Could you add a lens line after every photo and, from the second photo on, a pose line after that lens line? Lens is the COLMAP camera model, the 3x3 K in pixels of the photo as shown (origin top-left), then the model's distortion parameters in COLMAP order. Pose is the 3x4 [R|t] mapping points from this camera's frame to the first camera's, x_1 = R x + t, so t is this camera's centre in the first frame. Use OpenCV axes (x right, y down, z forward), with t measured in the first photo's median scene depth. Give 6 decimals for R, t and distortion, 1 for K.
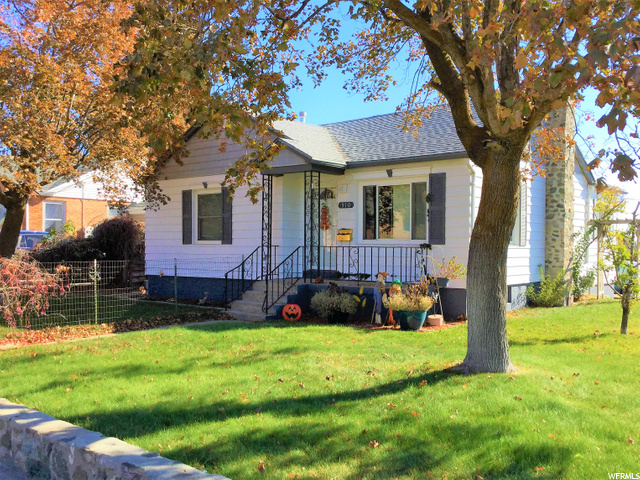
lens RADIAL K [[583.2, 0, 319.6], [0, 583.2, 247.7], [0, 0, 1]] dist [0.080764, 0.000000]
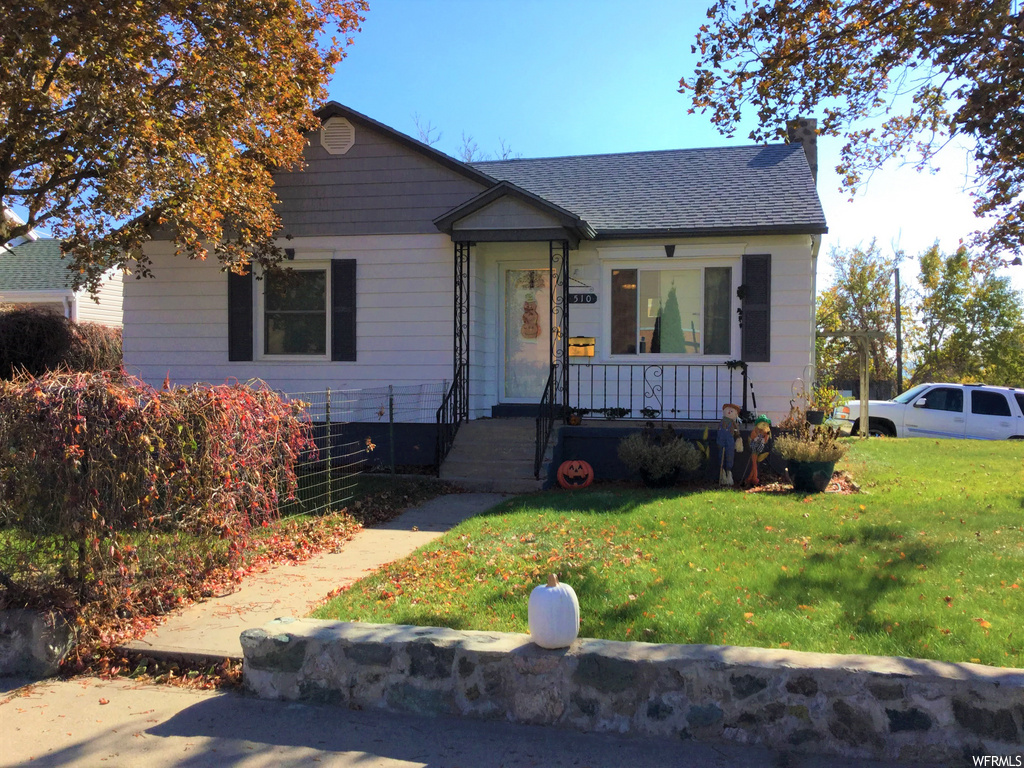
lens RADIAL K [[933.1, 0, 511.5], [0, 933.1, 381.2], [0, 0, 1]] dist [0.080764, 0.000000]
pose [[0.901692, -0.006352, 0.432331, -0.450774], [0.000483, 0.999906, 0.013685, 0.001267], [-0.432378, -0.012131, 0.901611, 0.138680]]
